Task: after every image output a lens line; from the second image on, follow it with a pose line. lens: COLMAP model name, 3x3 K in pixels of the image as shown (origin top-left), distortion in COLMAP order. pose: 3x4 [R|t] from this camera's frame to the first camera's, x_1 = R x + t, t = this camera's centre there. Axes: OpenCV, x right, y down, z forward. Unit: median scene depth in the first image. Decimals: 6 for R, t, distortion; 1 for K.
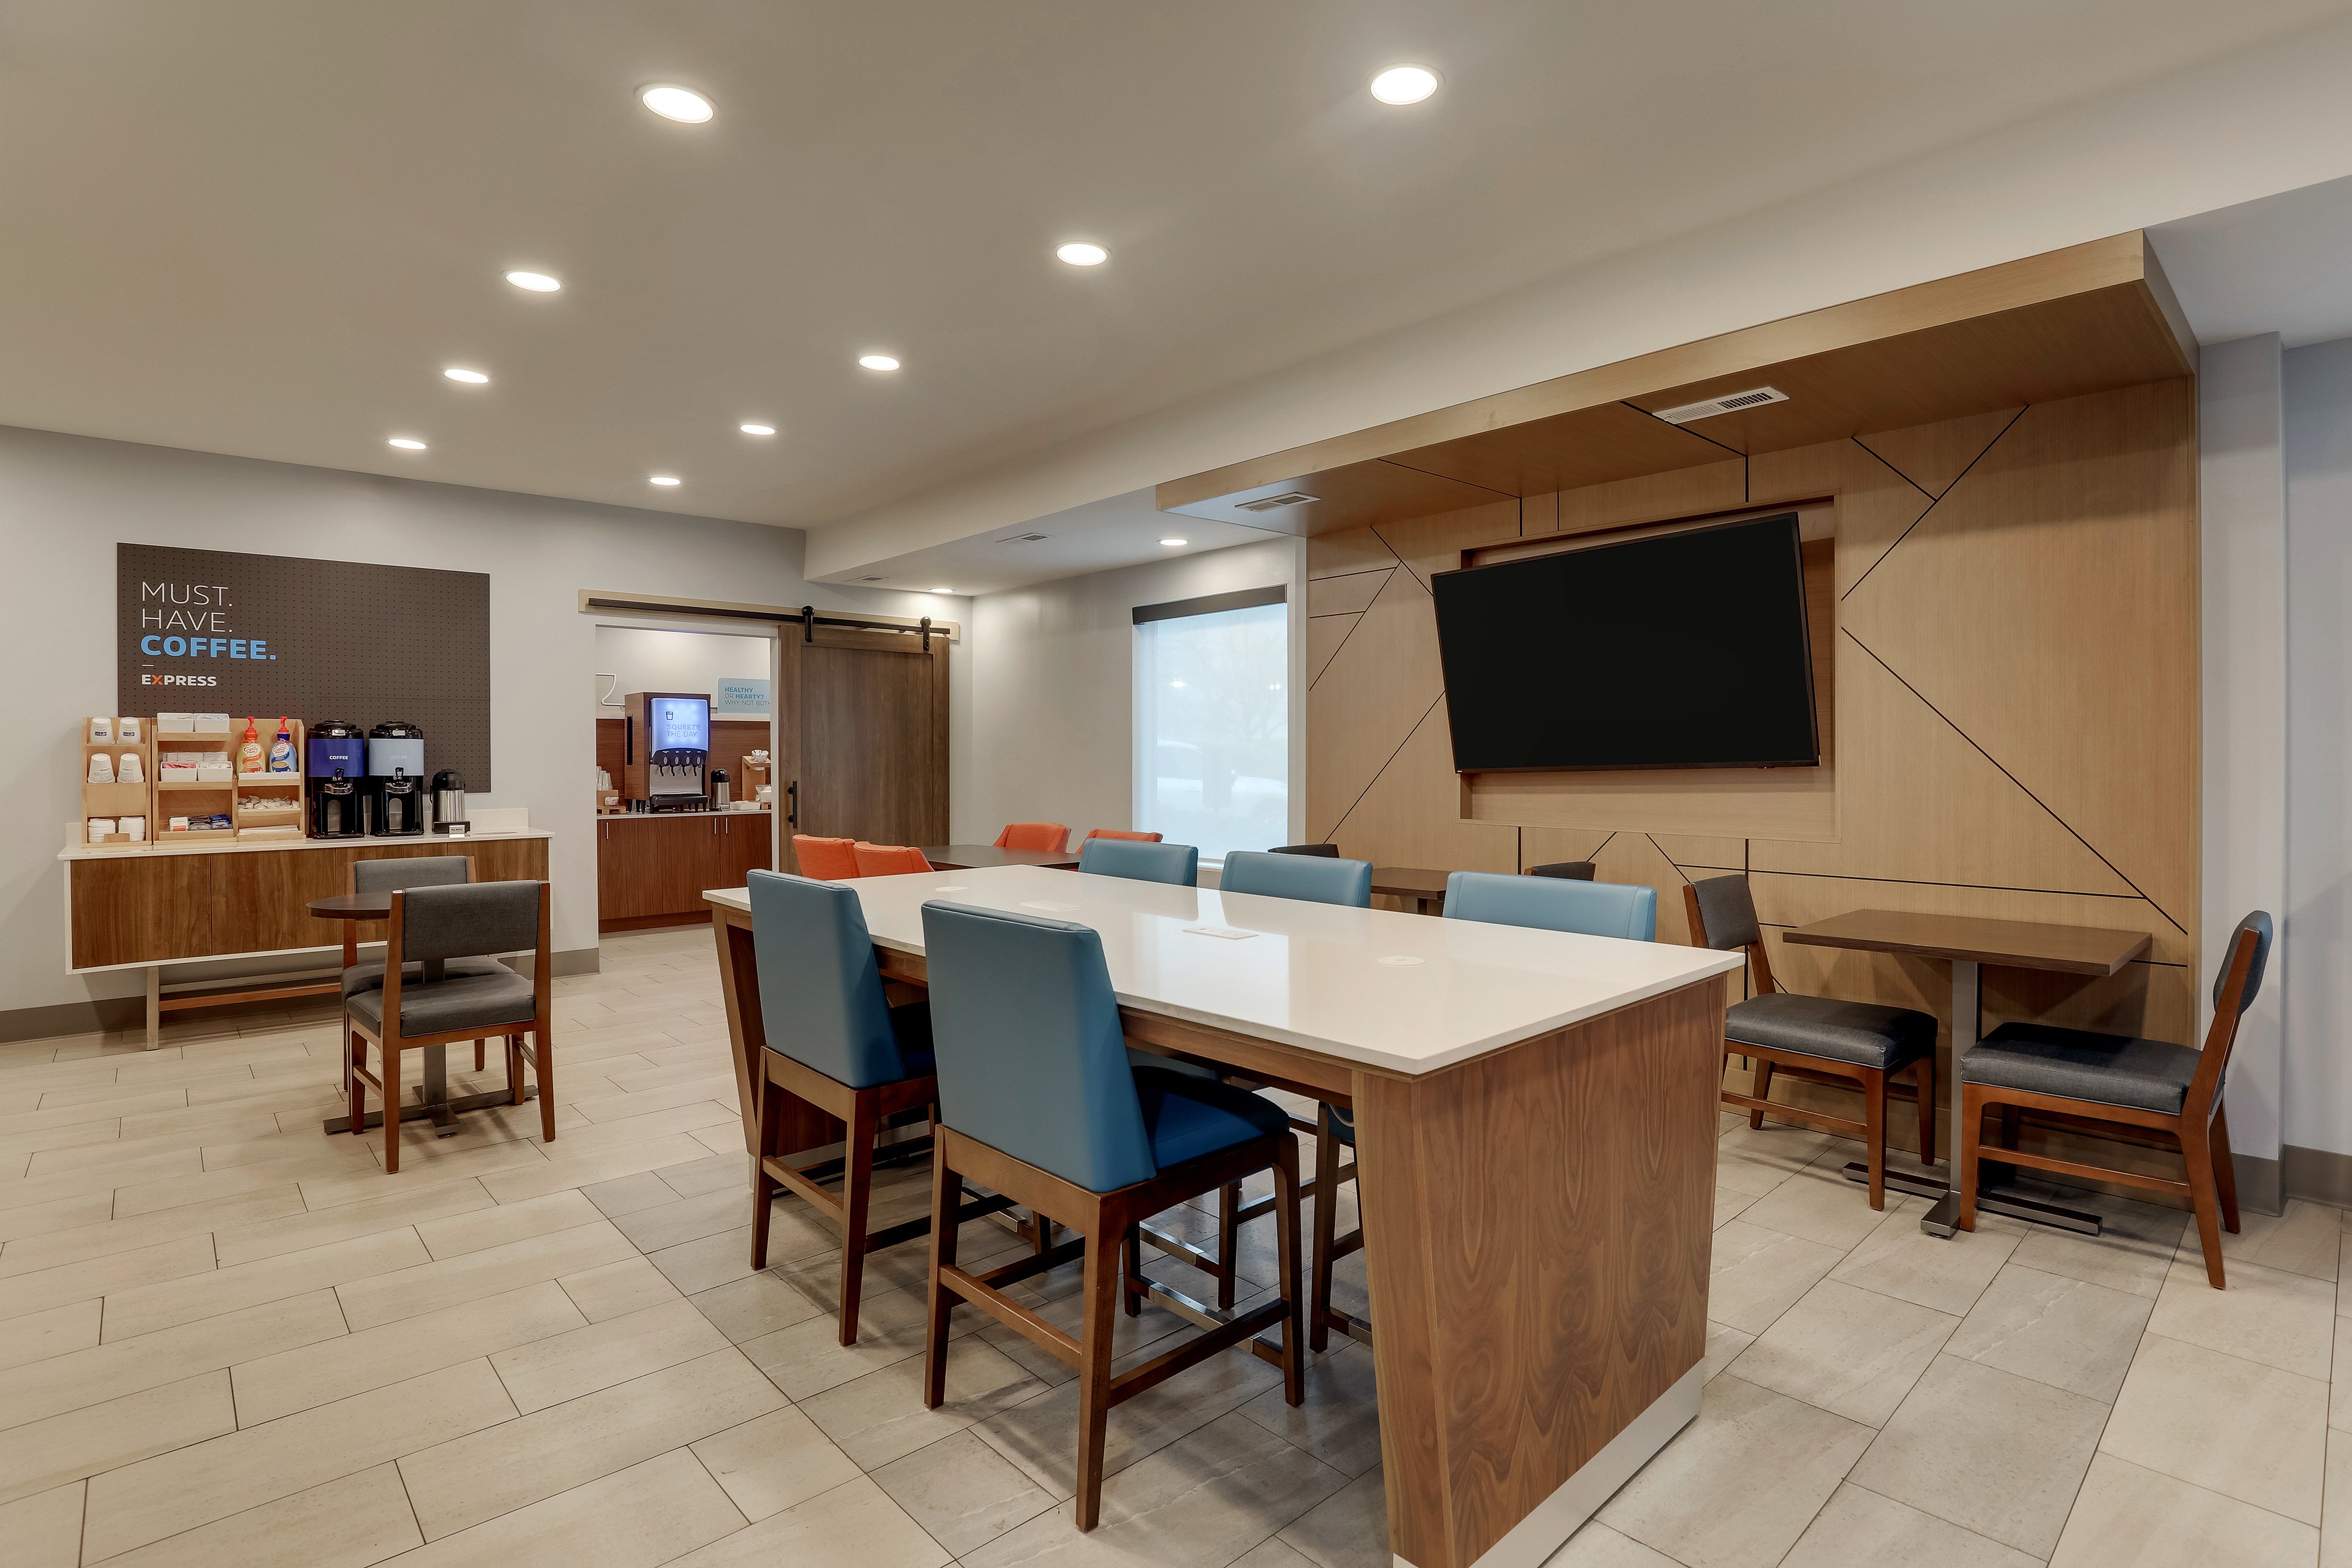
lens RADIAL K [[1094.4, 0, 1157.1], [0, 1094.4, 763.8], [0, 0, 1]] dist [-0.034413, 0.005642]
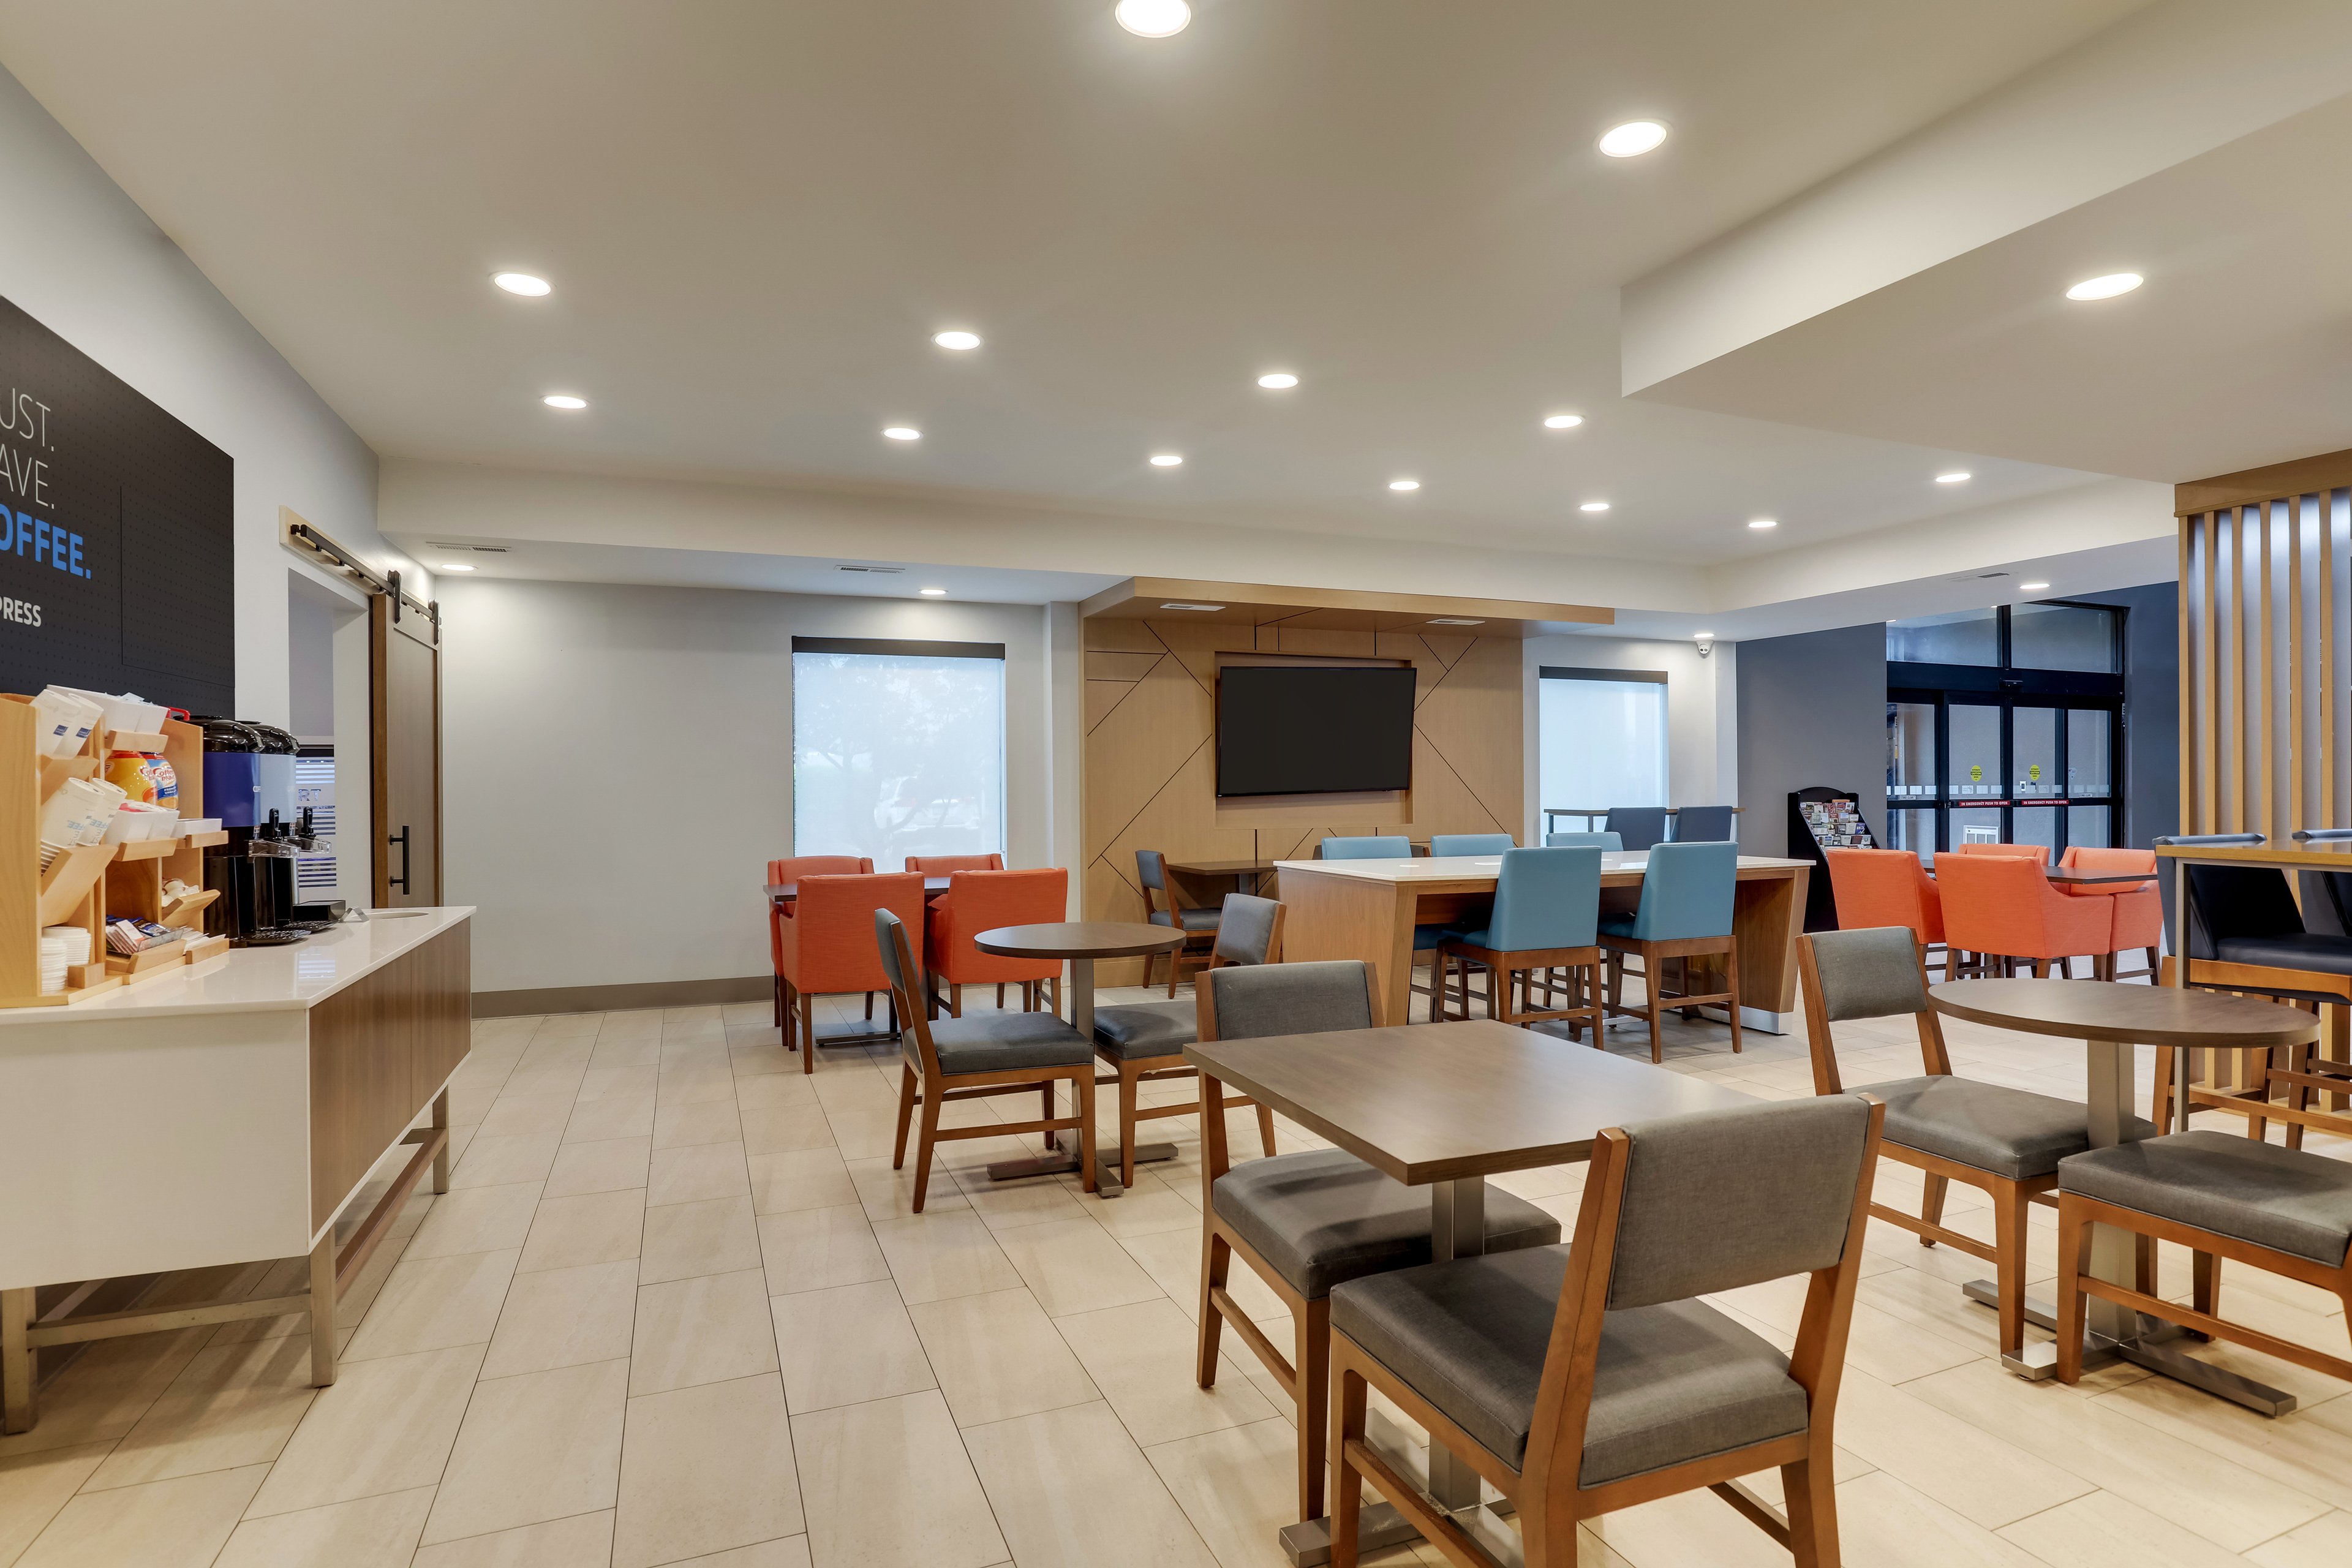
lens RADIAL K [[1214.6, 0, 1173.2], [0, 1214.6, 787.7], [0, 0, 1]] dist [-0.027165, -0.000501]
pose [[0.352943, -0.004271, 0.935635, -1.757703], [0.012056, 0.999927, 0.000017, -0.007248], [-0.935567, 0.011274, 0.352969, 0.605194]]
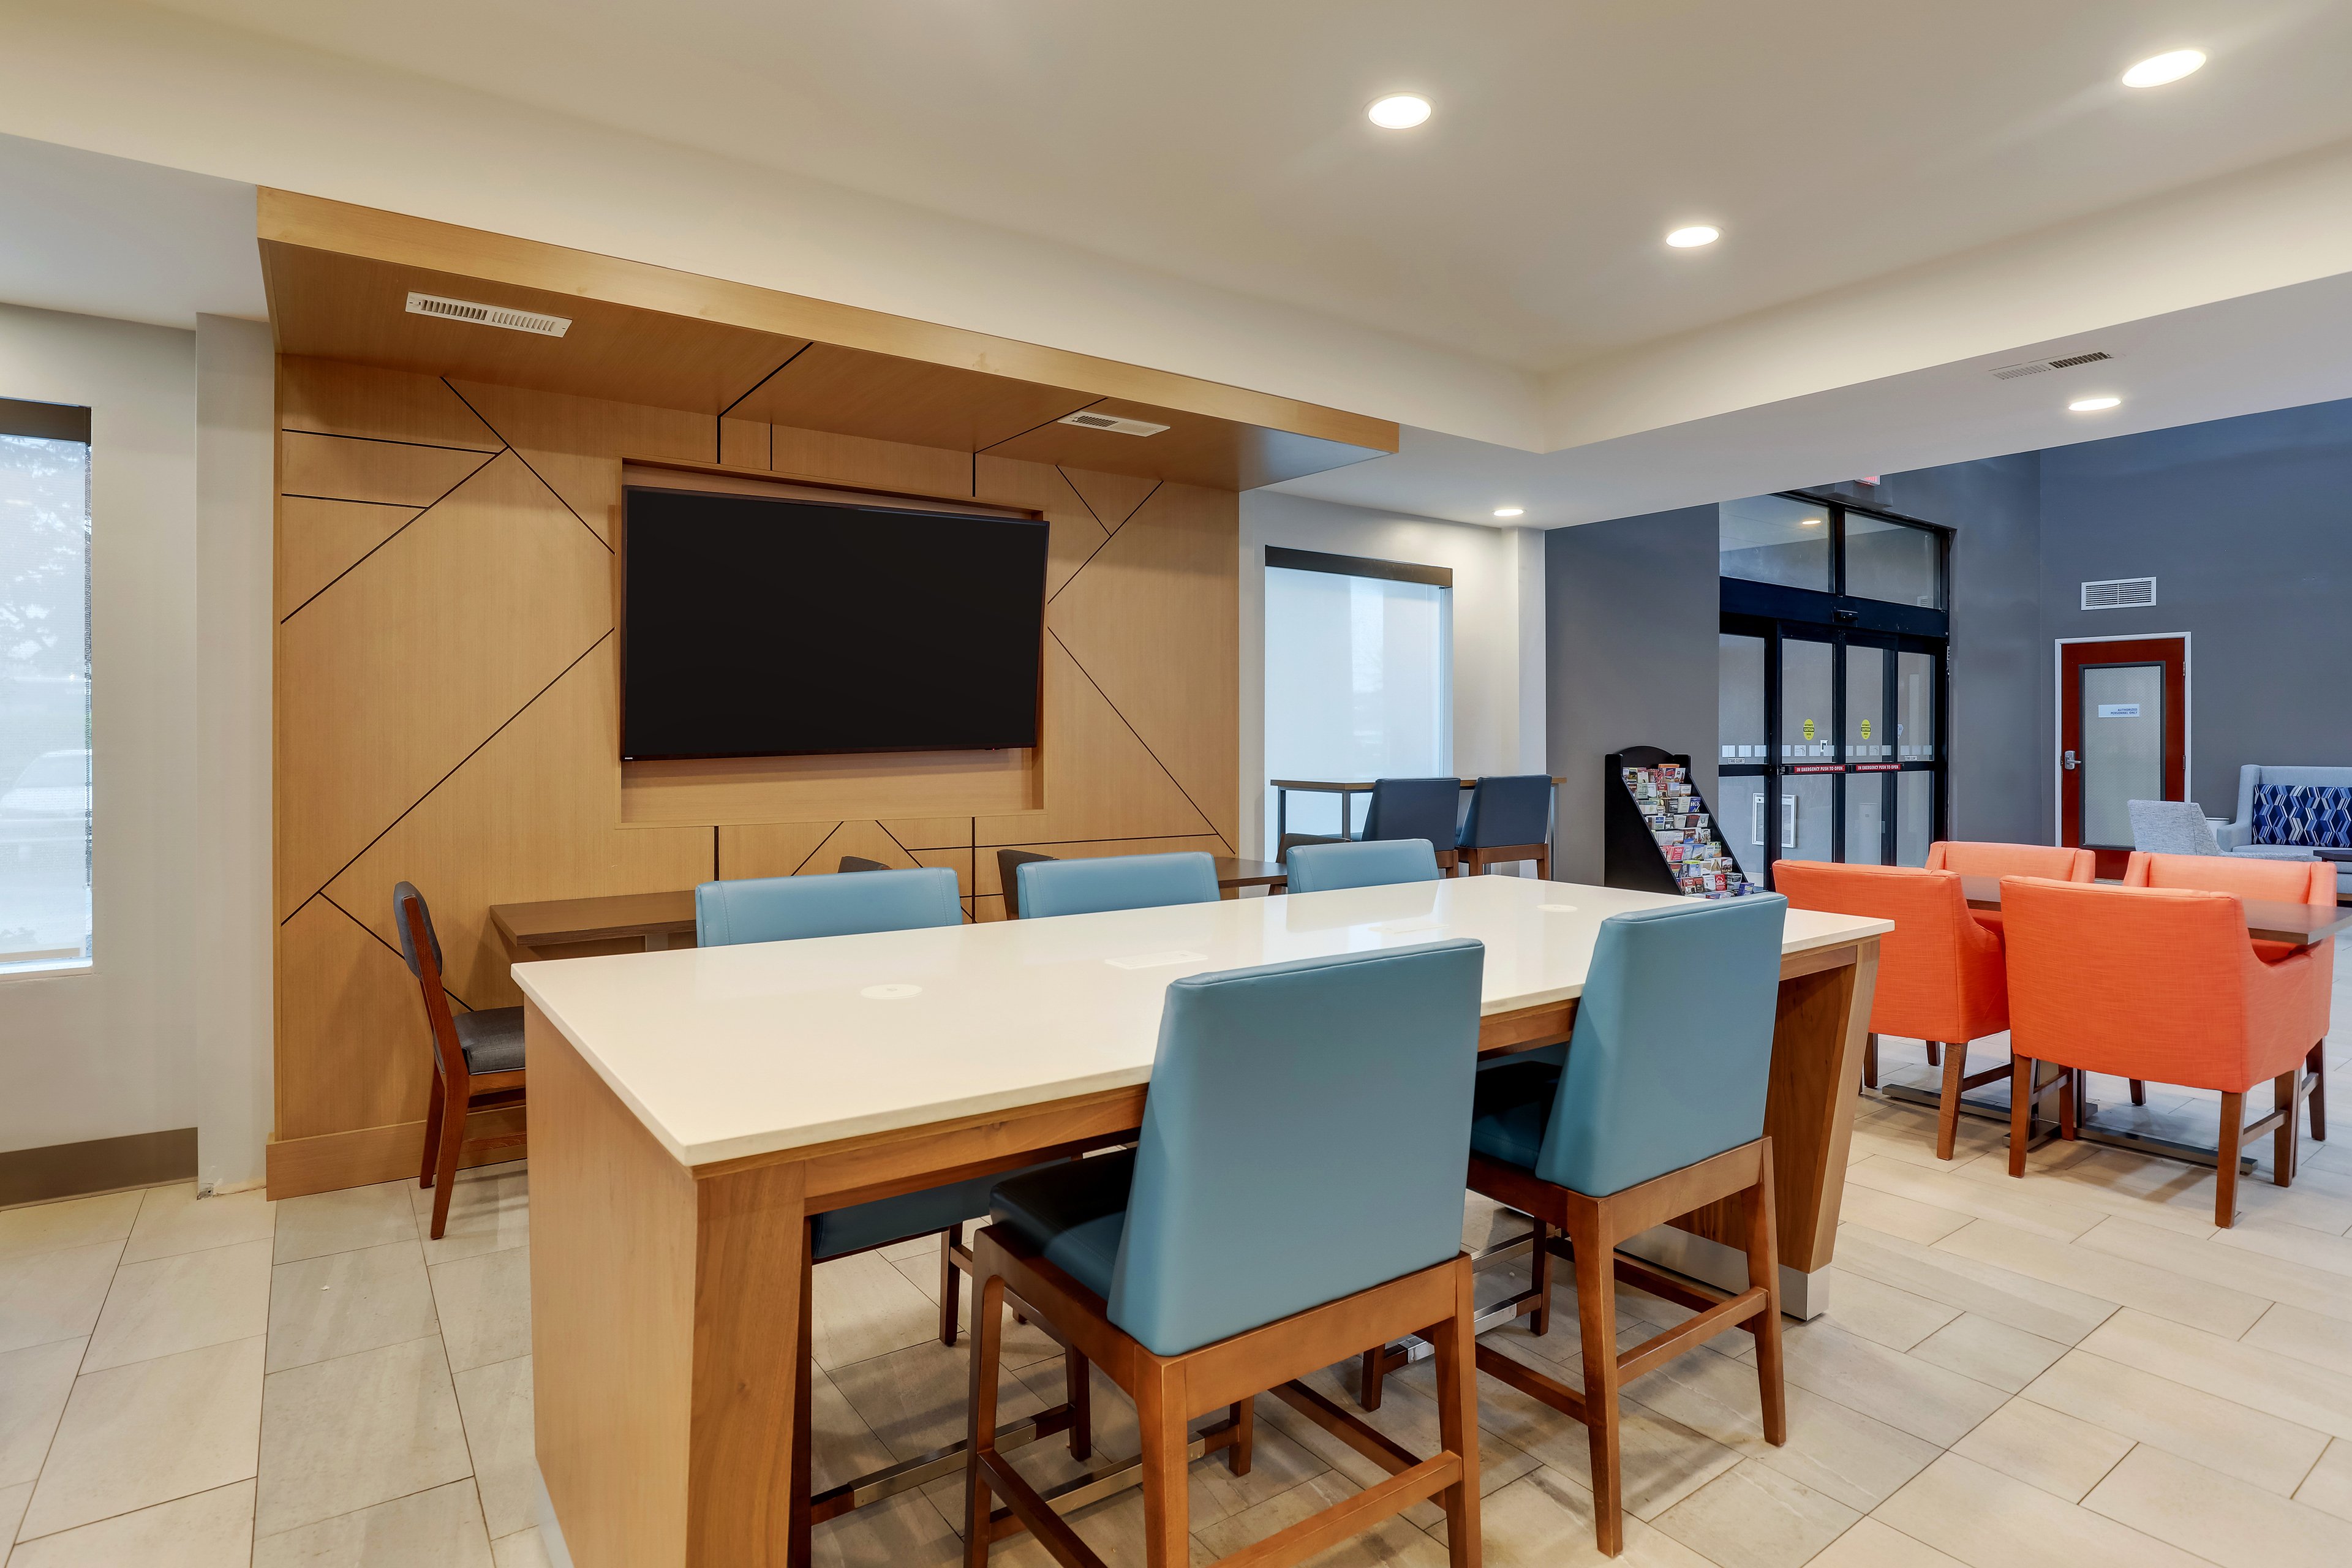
lens RADIAL K [[1214.6, 0, 1179.4], [0, 1214.6, 763.9], [0, 0, 1]] dist [-0.027165, -0.000501]
pose [[0.127535, -0.019684, 0.991639, -0.642543], [0.005698, 0.999801, 0.019113, -0.003919], [-0.991818, 0.003213, 0.127621, 0.694333]]
